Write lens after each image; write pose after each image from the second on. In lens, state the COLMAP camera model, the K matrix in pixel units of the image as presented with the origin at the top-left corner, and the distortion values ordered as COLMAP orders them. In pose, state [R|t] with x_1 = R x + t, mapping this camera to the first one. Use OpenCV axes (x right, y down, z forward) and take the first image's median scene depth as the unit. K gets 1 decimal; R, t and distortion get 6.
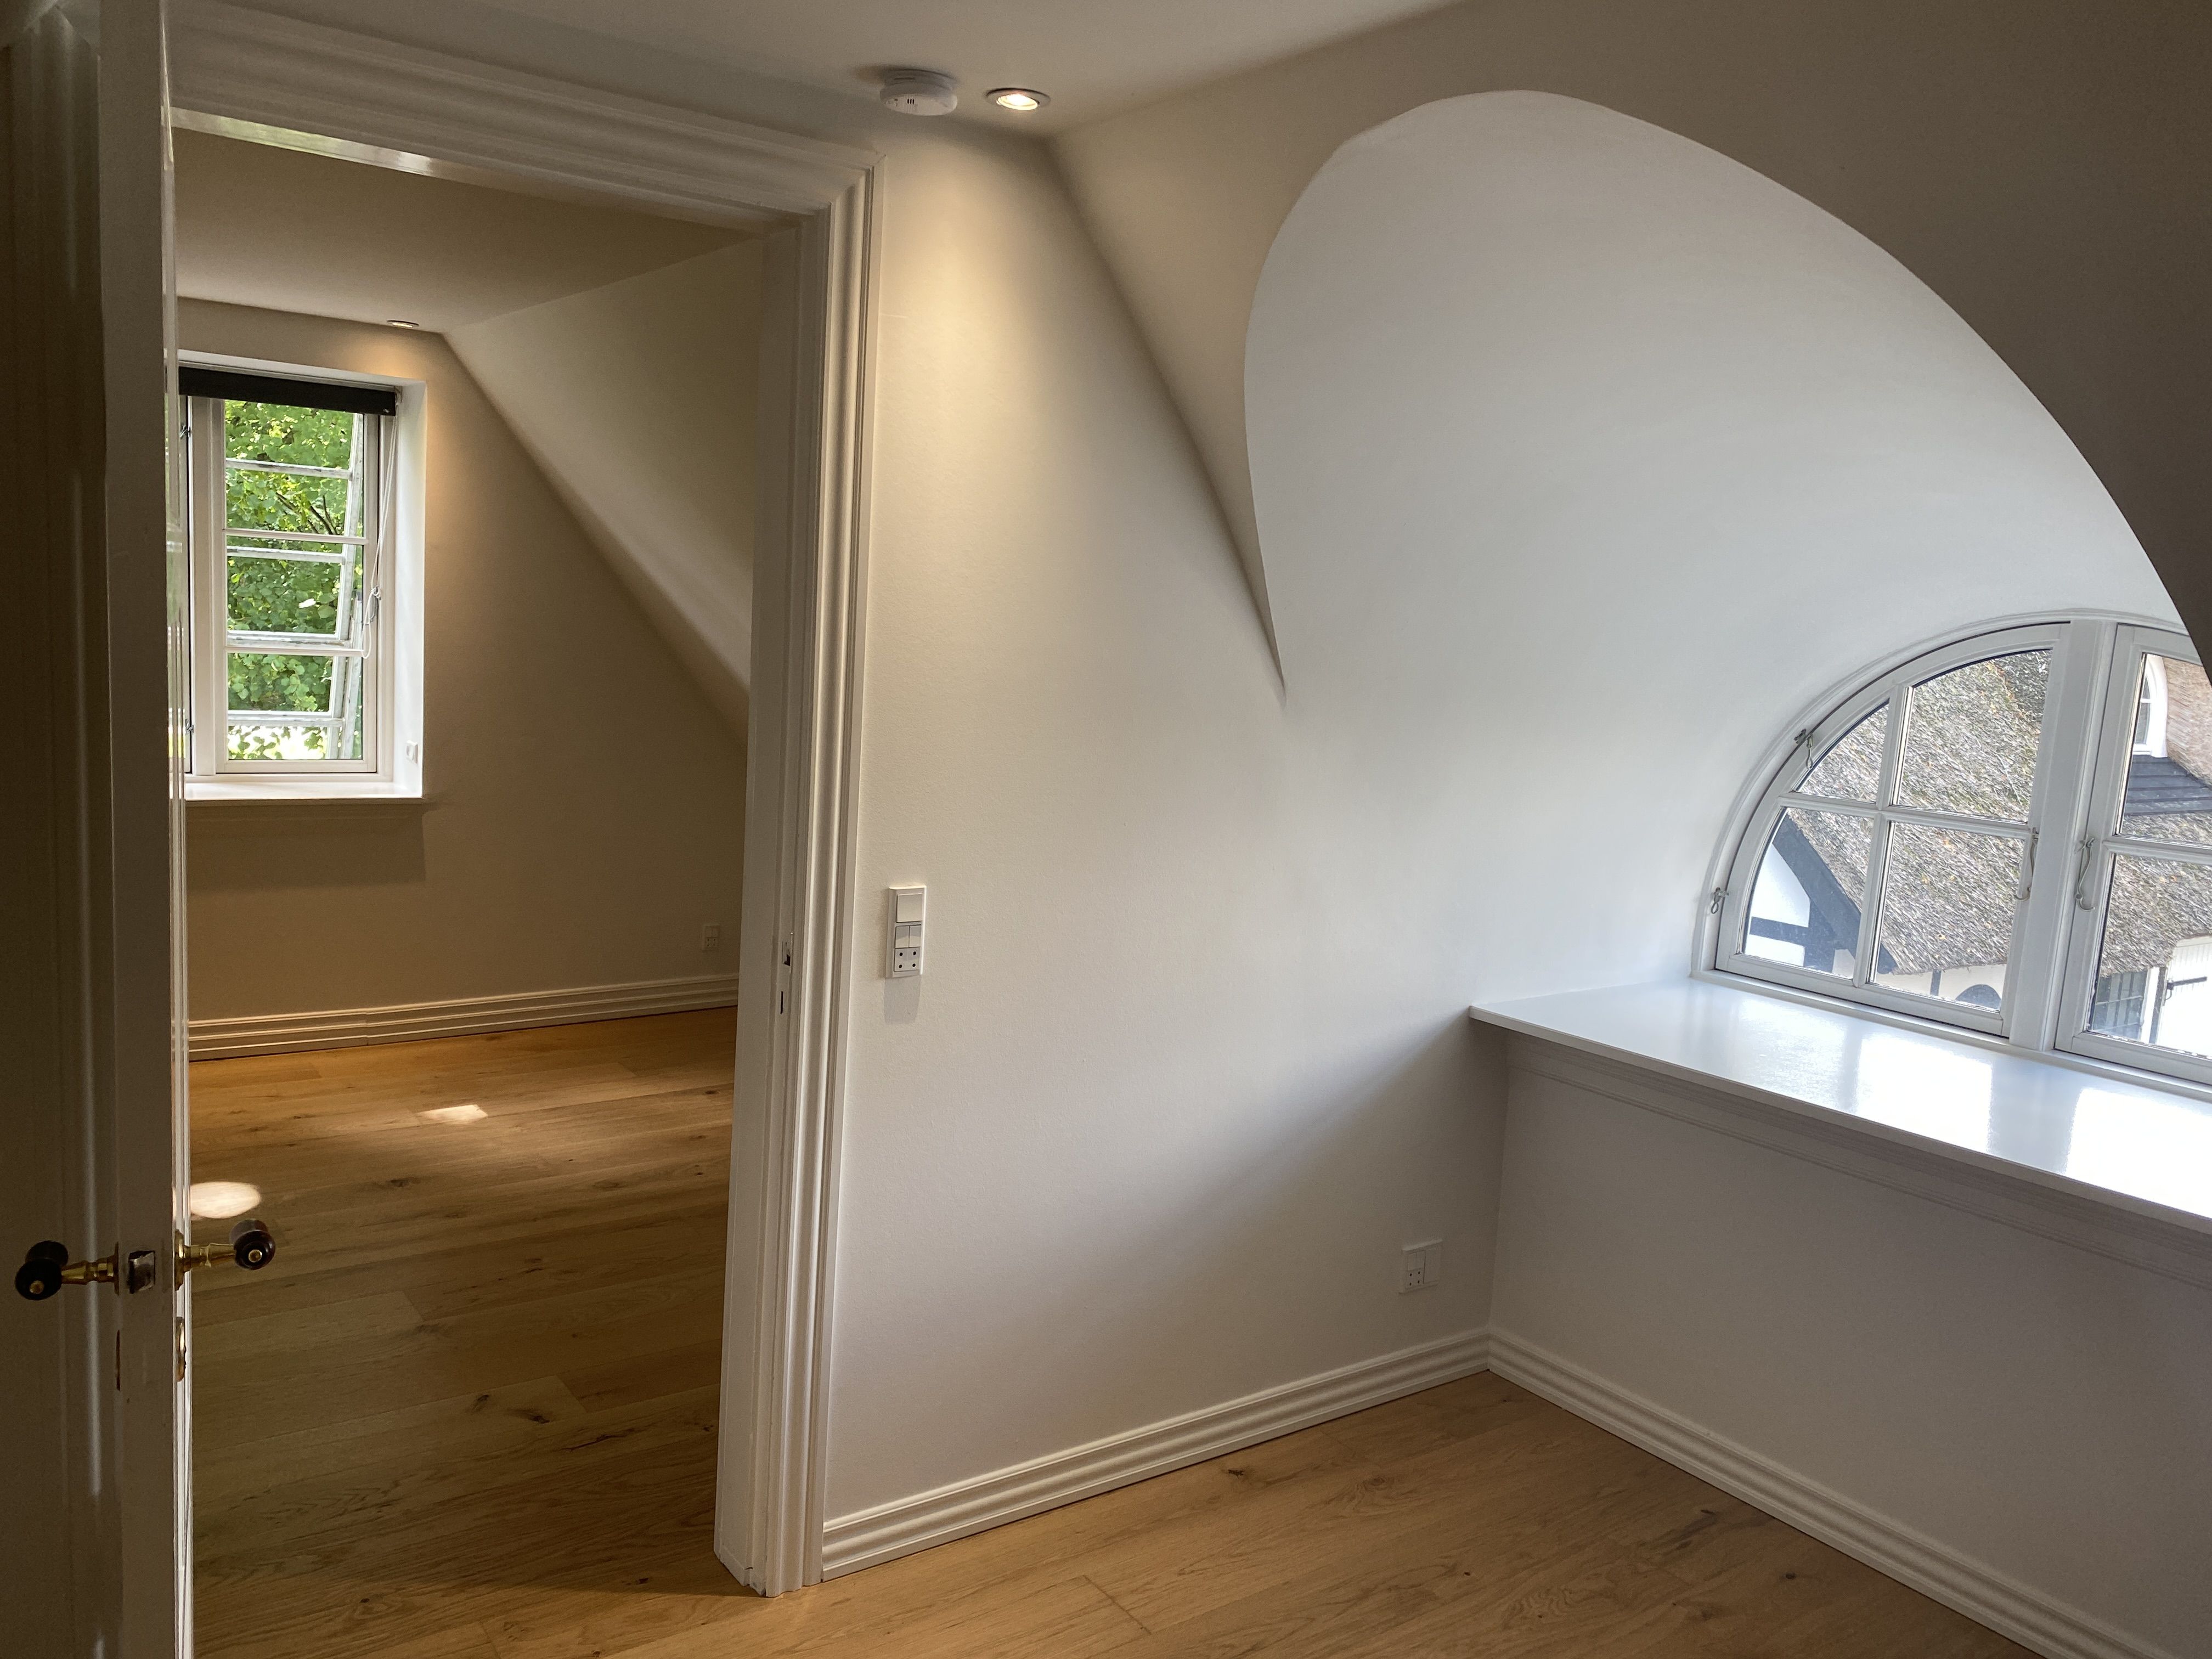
lens RADIAL K [[1658.8, 0, 1073.5], [0, 1658.8, 787.8], [0, 0, 1]] dist [0.130925, -0.270291]
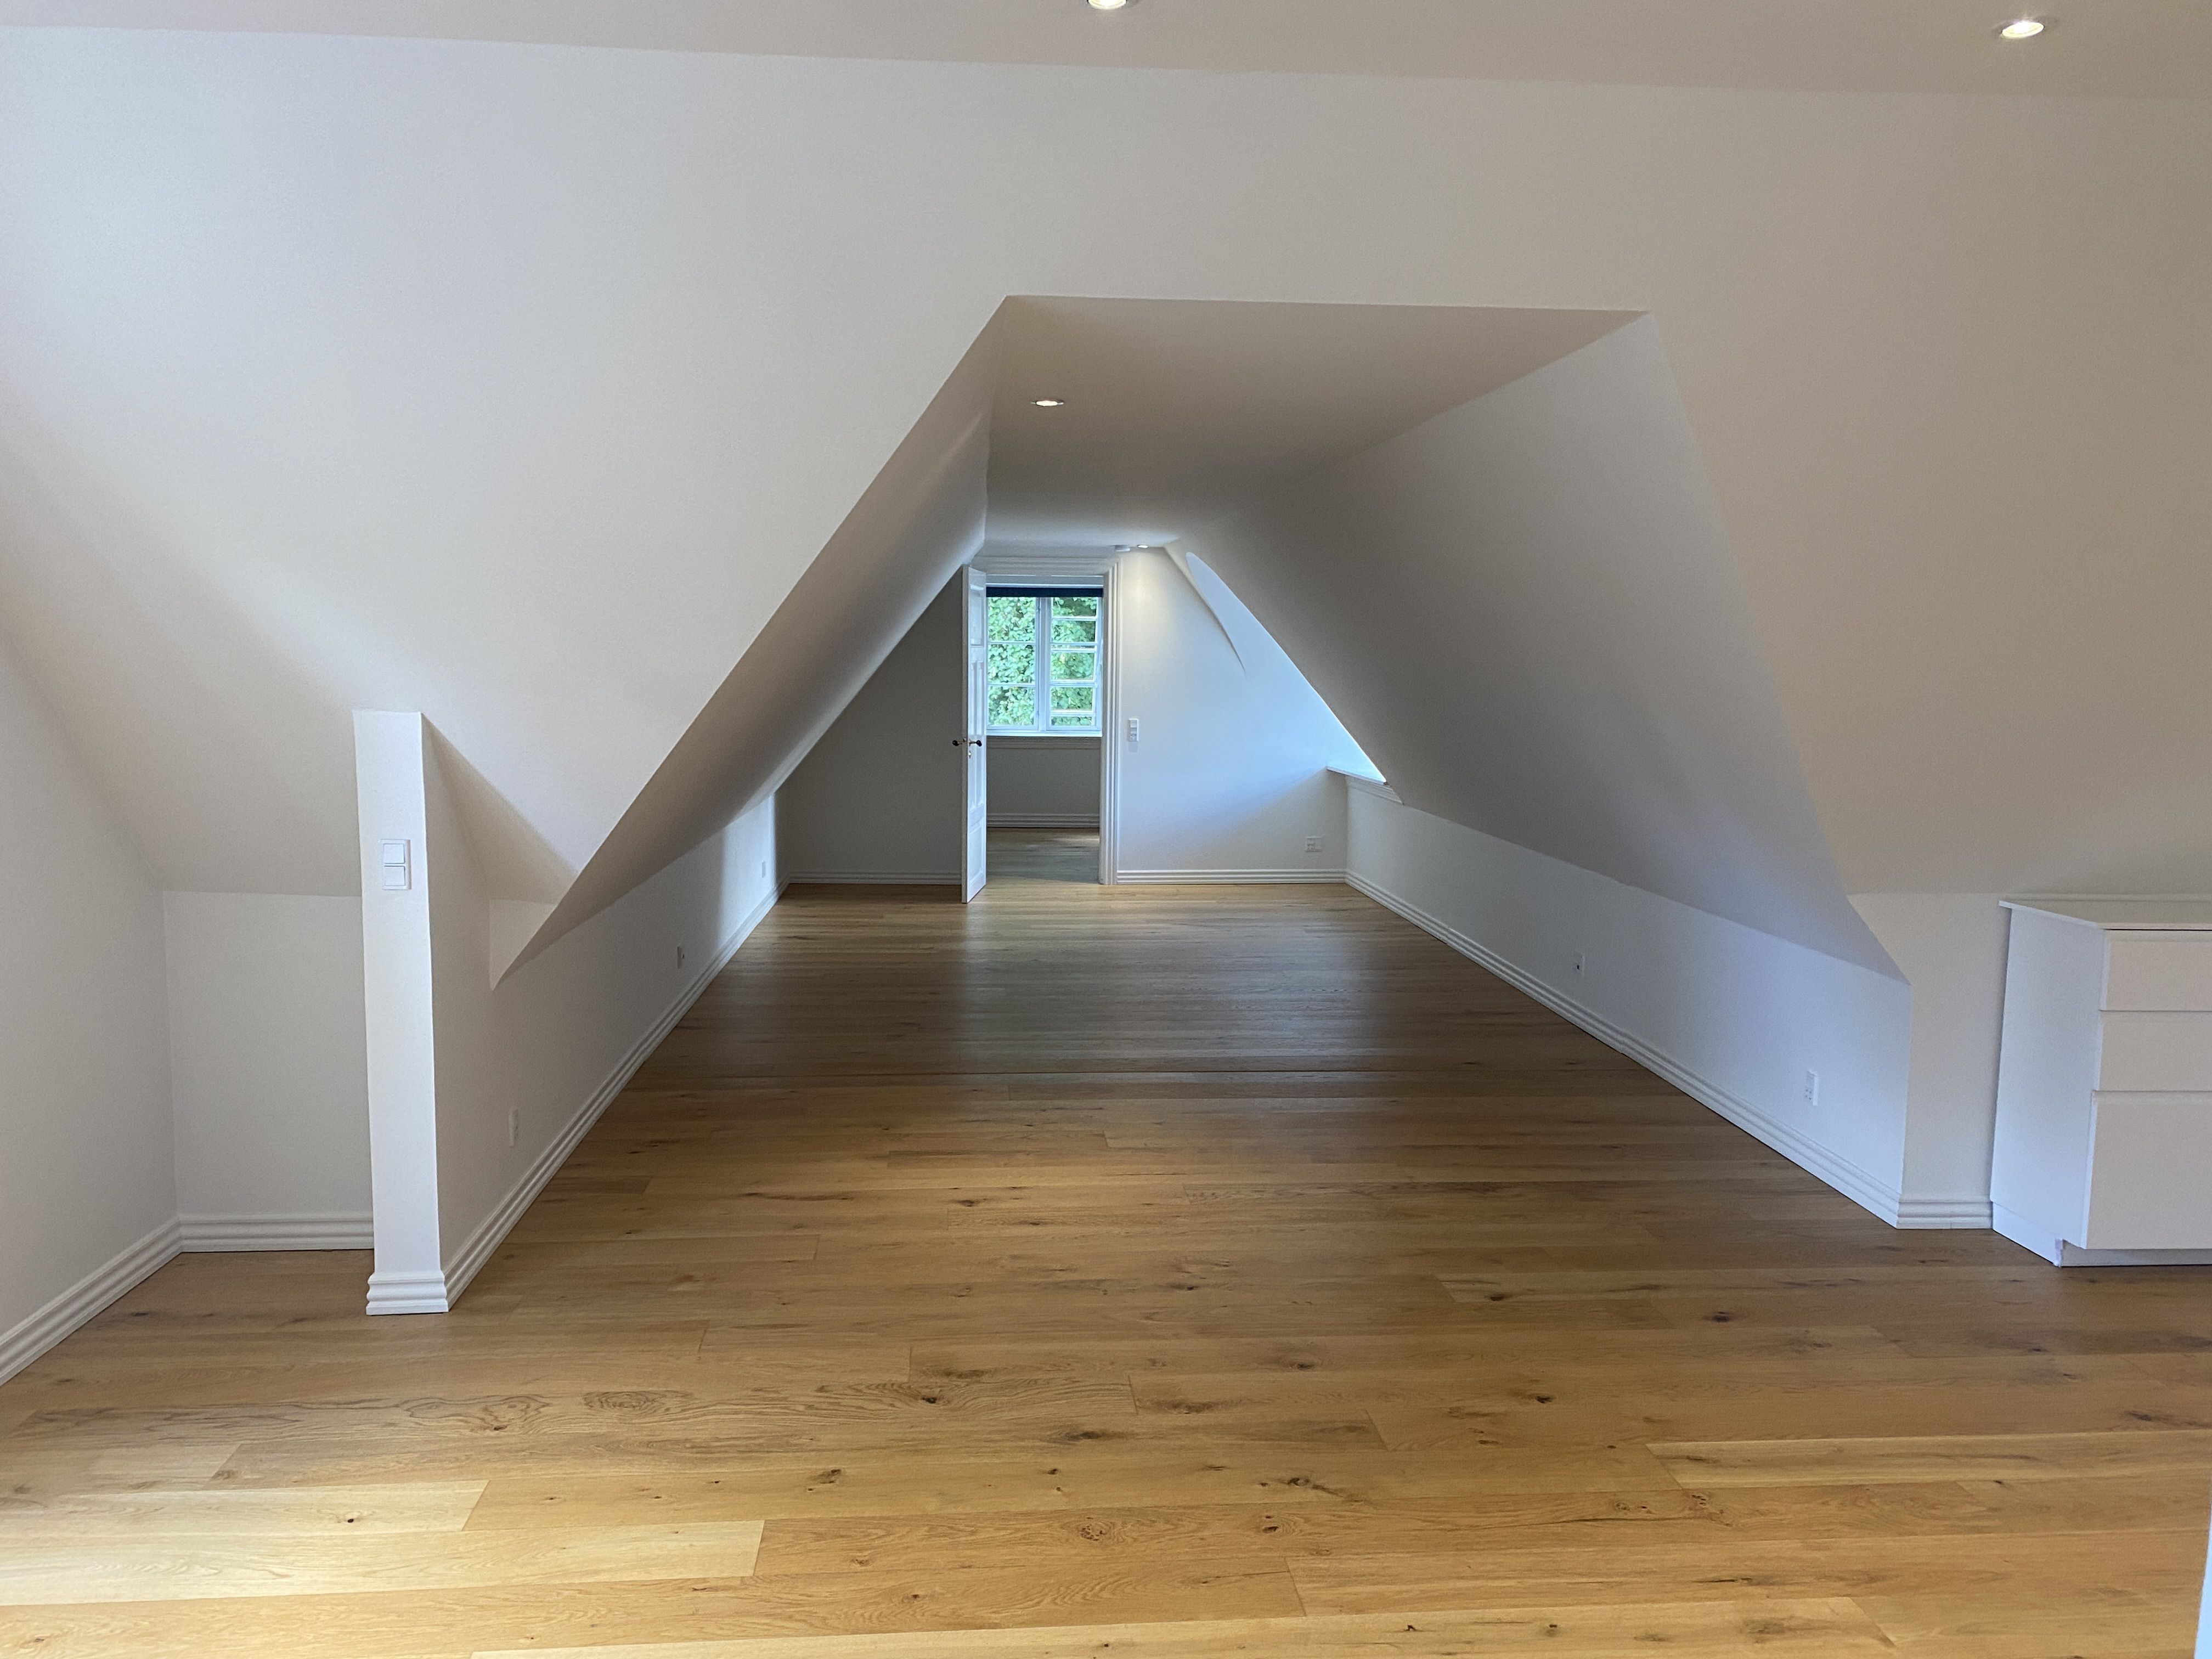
lens RADIAL K [[1658.8, 0, 1073.5], [0, 1658.8, 787.8], [0, 0, 1]] dist [0.130925, -0.270291]
pose [[0.858240, 0.003999, -0.513233, 1.064687], [-0.032863, 0.998346, -0.047174, 0.244173], [0.512195, 0.057353, 0.856952, -1.488319]]
